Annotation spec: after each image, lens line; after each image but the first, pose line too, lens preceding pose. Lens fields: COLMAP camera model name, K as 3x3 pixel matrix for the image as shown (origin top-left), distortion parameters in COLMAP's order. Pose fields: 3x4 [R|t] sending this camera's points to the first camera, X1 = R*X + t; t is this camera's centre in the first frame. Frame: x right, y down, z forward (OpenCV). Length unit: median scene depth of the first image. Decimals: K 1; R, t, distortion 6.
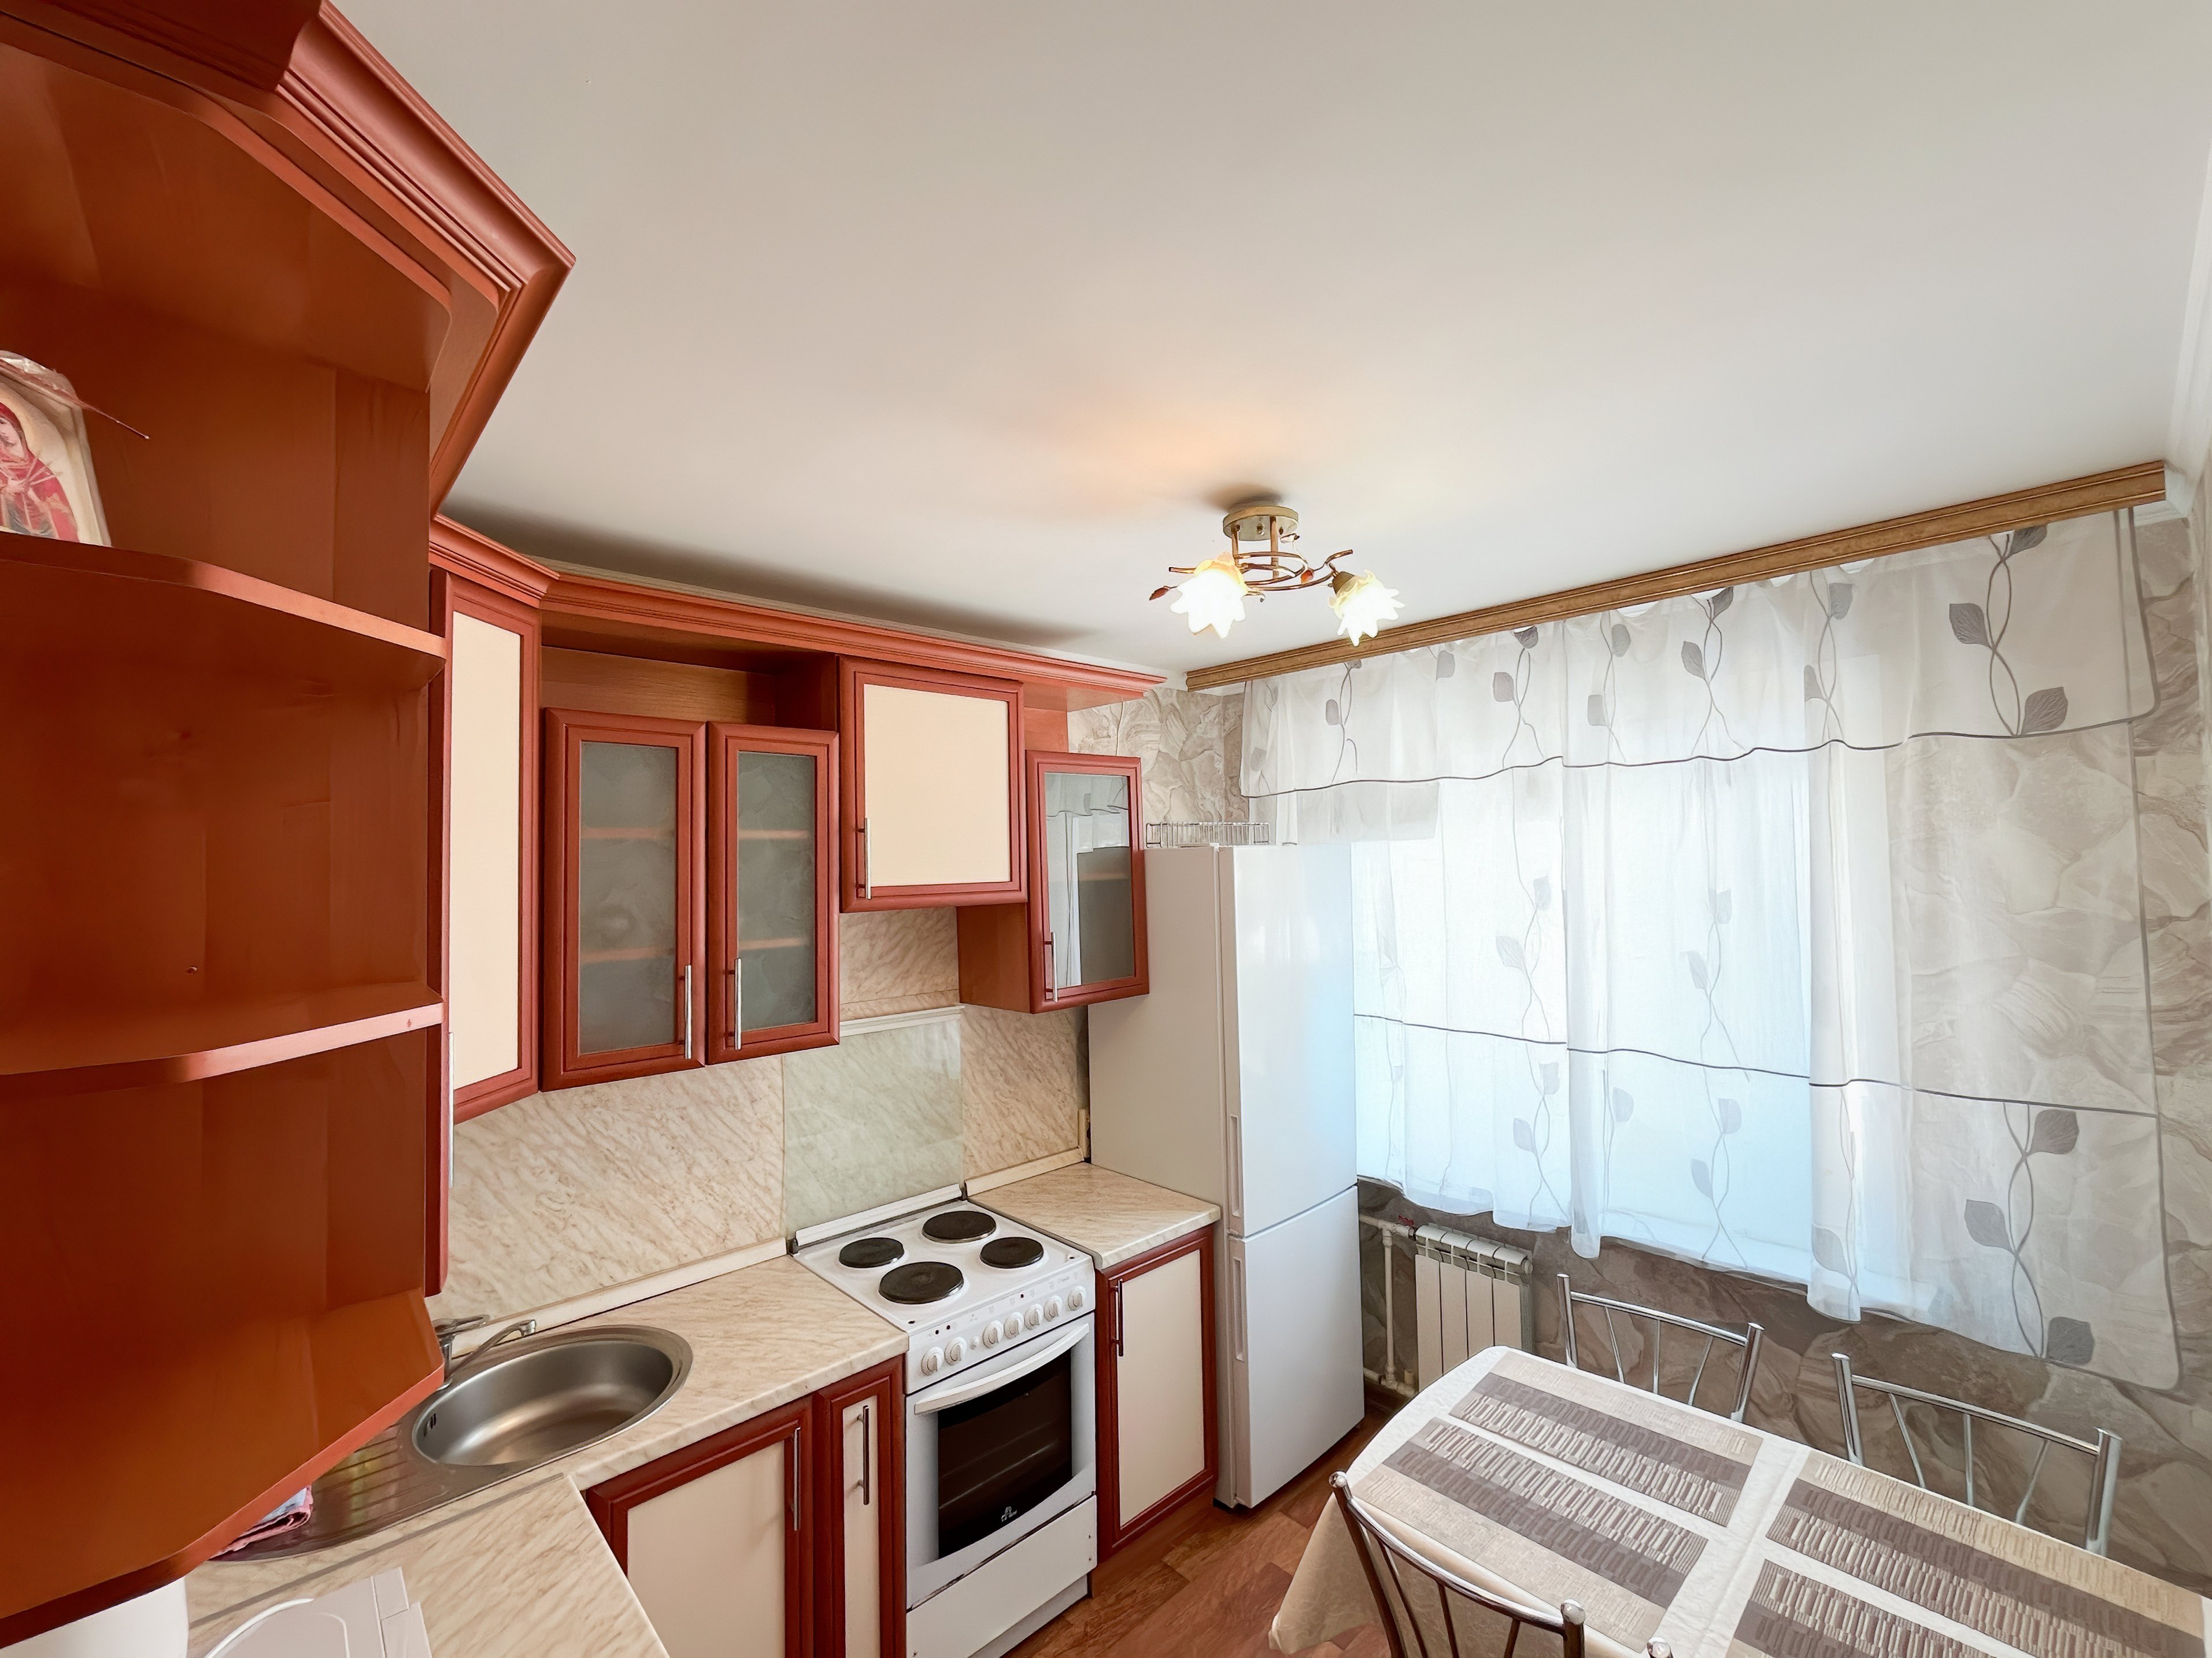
lens RADIAL K [[937.5, 0, 1106.0], [0, 937.5, 829.0], [0, 0, 1]] dist [-0.012953, 0.000142]
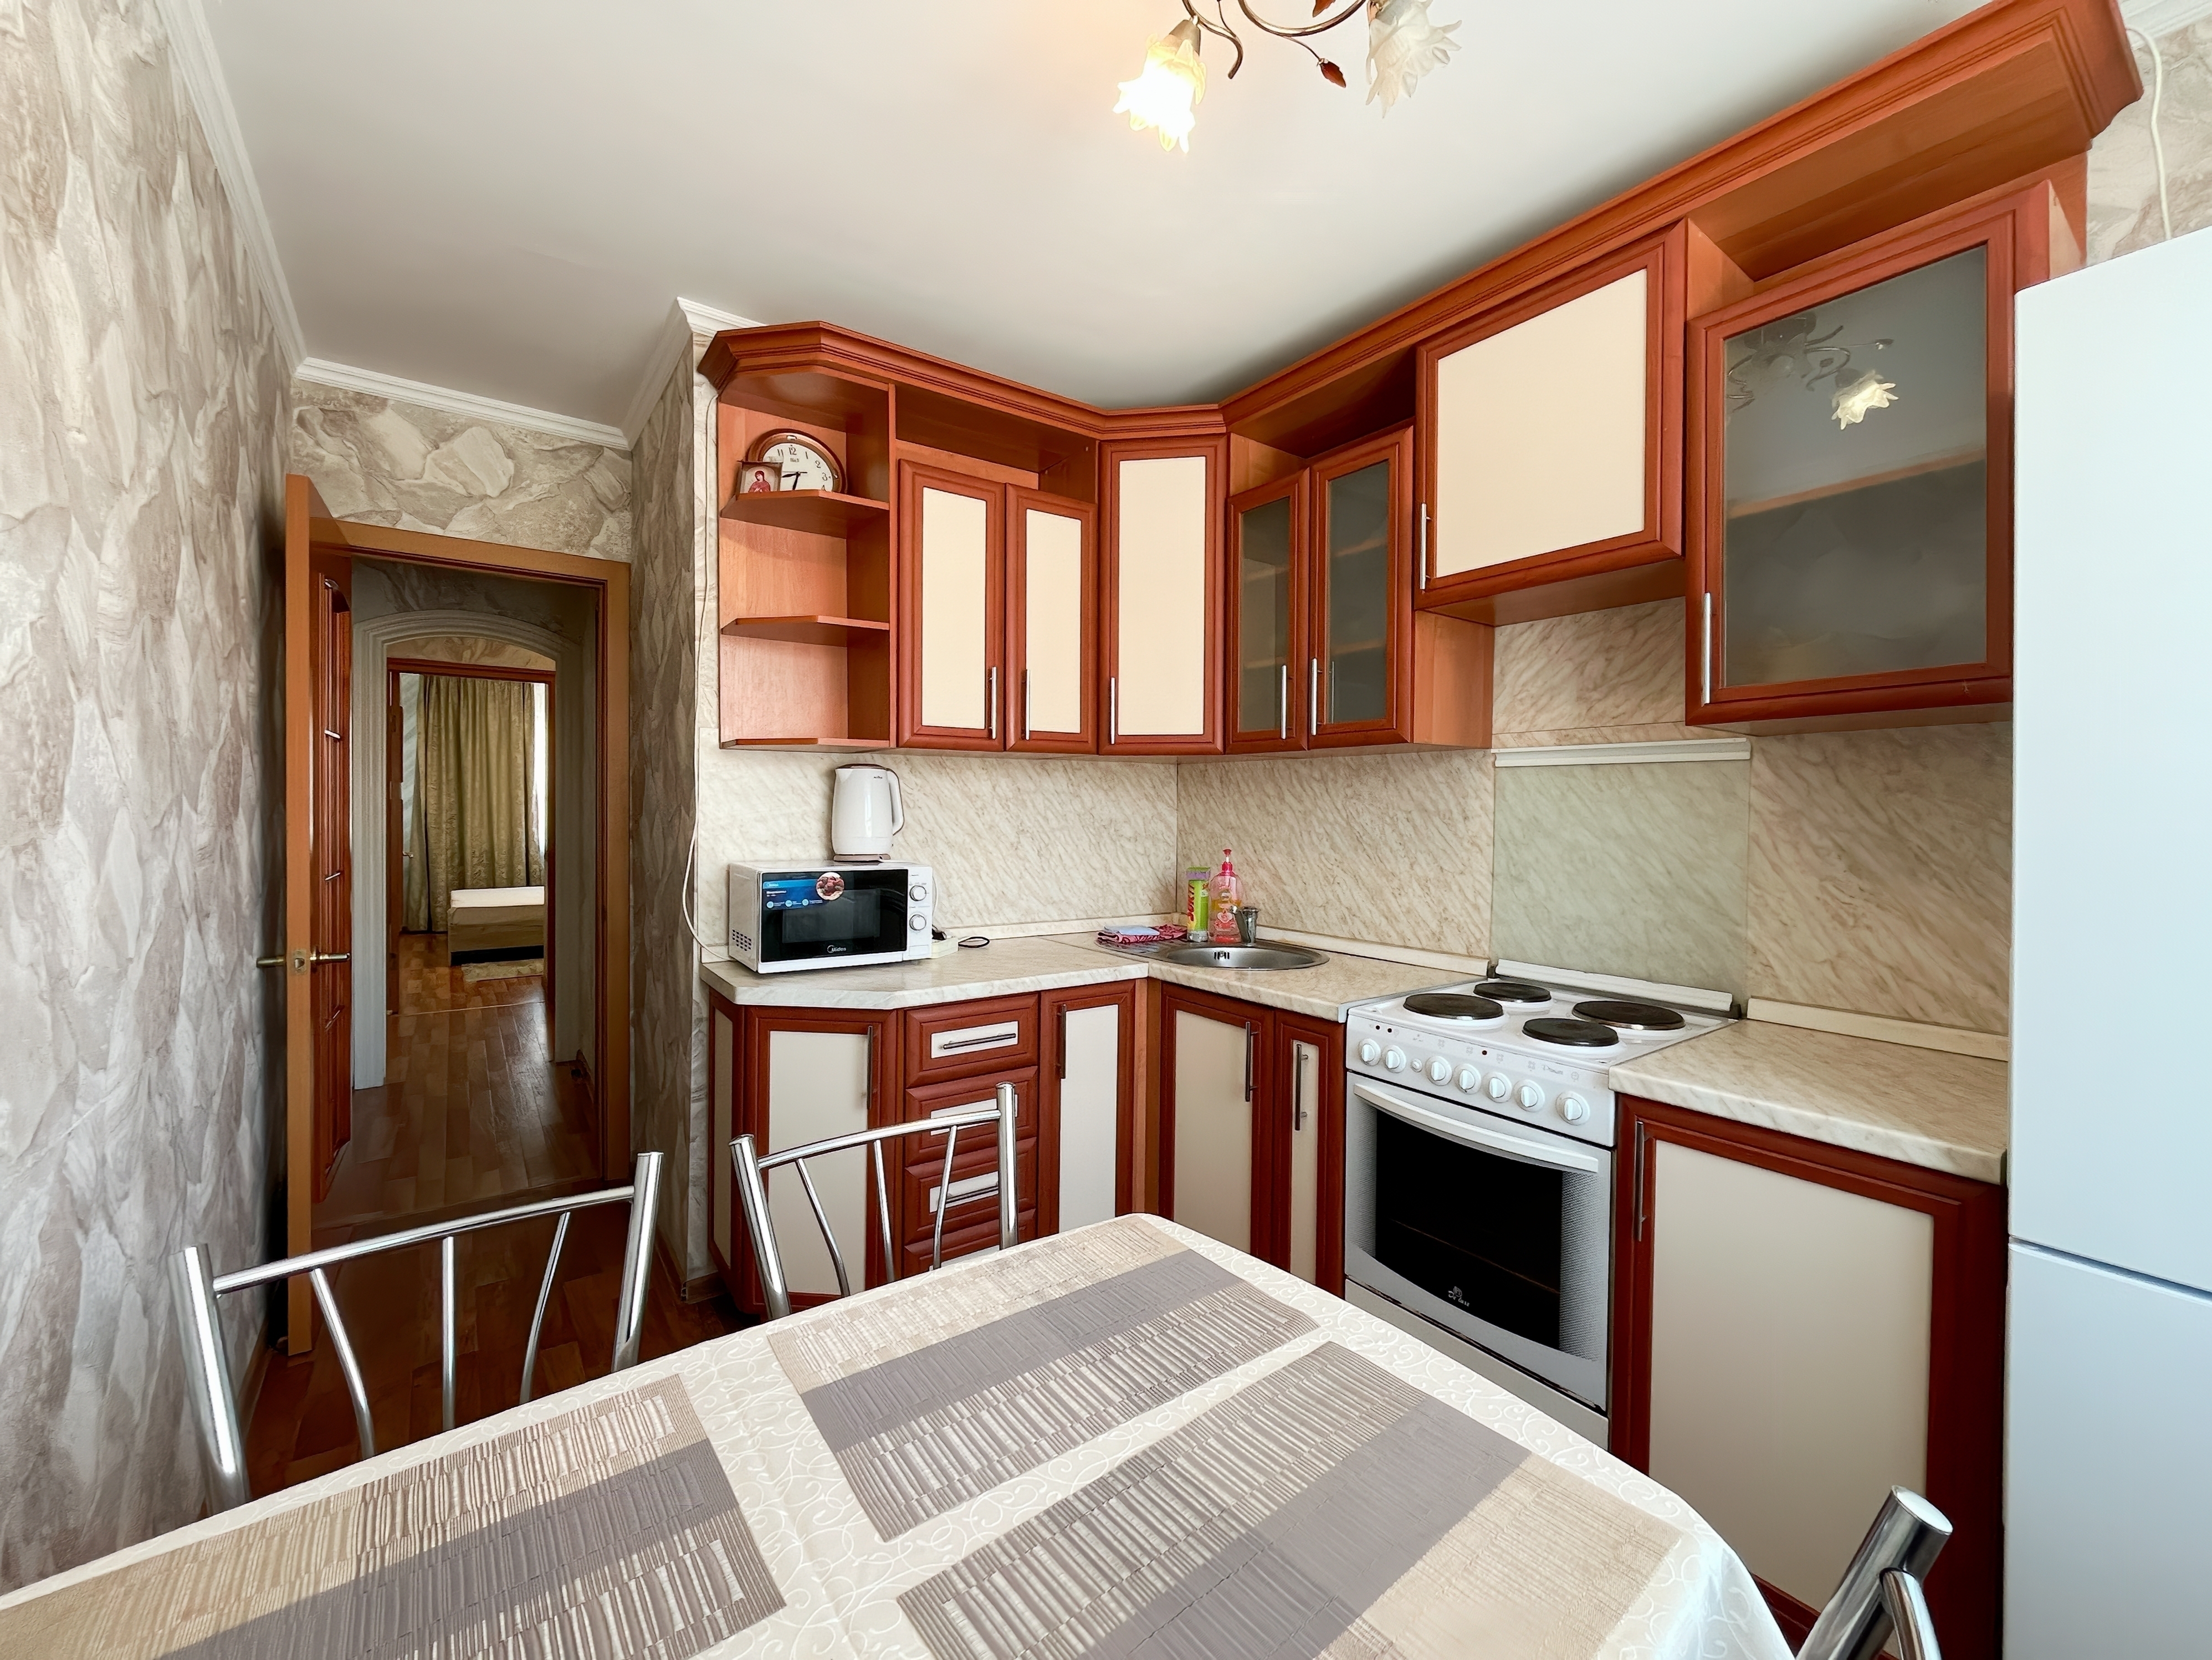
lens RADIAL K [[908.8, 0, 1106.0], [0, 908.8, 830.0], [0, 0, 1]] dist [-0.003305, -0.000308]
pose [[-0.134324, 0.037714, -0.990219, 0.661167], [0.030134, 0.998969, 0.033959, 0.256621], [0.990479, -0.025278, -0.135322, 0.737818]]
